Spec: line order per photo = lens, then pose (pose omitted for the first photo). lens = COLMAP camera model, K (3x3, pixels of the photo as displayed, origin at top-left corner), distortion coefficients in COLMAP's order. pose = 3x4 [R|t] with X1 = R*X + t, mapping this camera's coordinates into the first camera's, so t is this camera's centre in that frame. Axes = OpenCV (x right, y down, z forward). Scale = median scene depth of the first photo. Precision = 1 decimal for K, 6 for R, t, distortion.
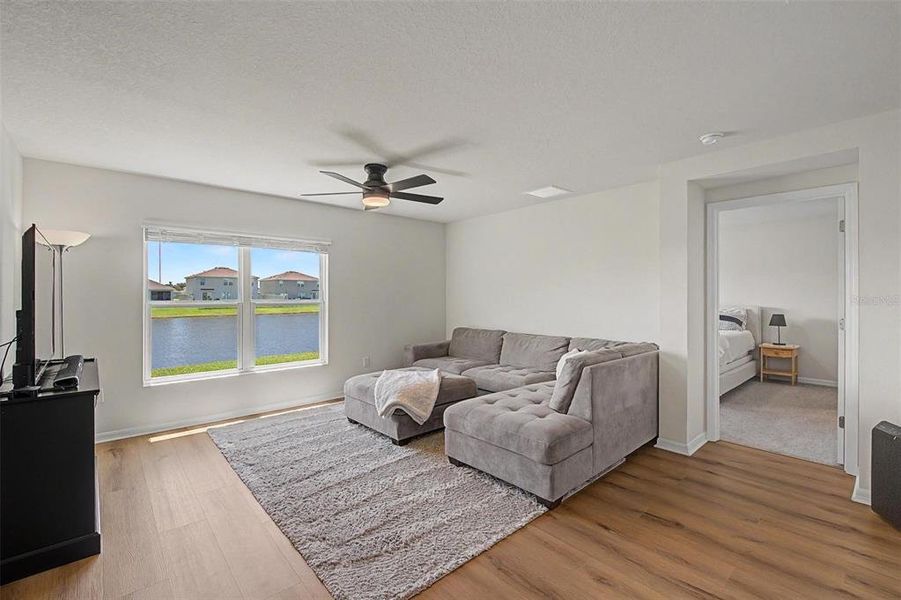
lens RADIAL K [[396.2, 0, 450.5], [0, 396.2, 300.0], [0, 0, 1]] dist [-0.001263, -0.000476]
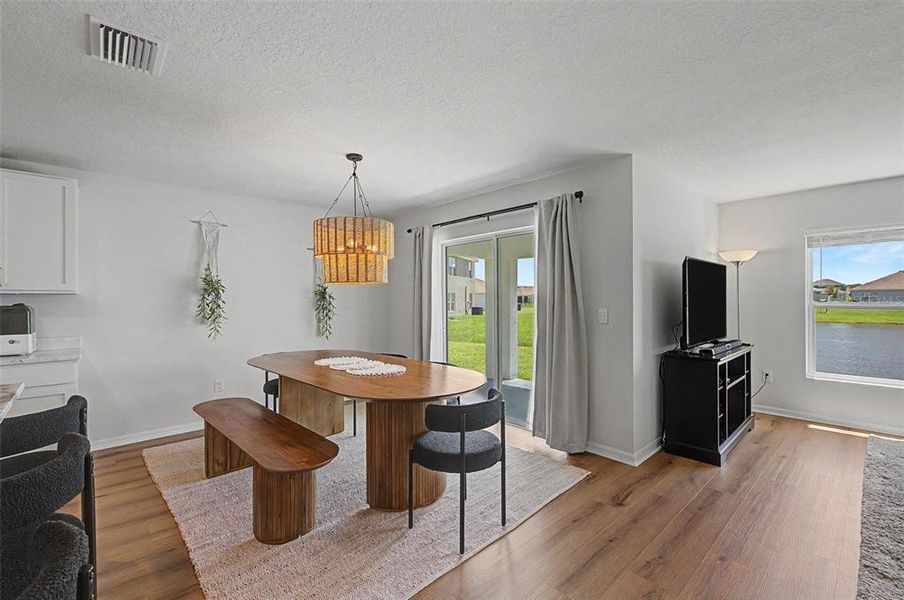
lens RADIAL K [[394.3, 0, 450.5], [0, 394.3, 297.8], [0, 0, 1]] dist [-0.000383, -0.000270]
pose [[0.021952, -0.001817, -0.999757, 0.326687], [-0.007057, 0.999973, -0.001972, 0.001282], [0.999734, 0.007099, 0.021939, -0.038785]]
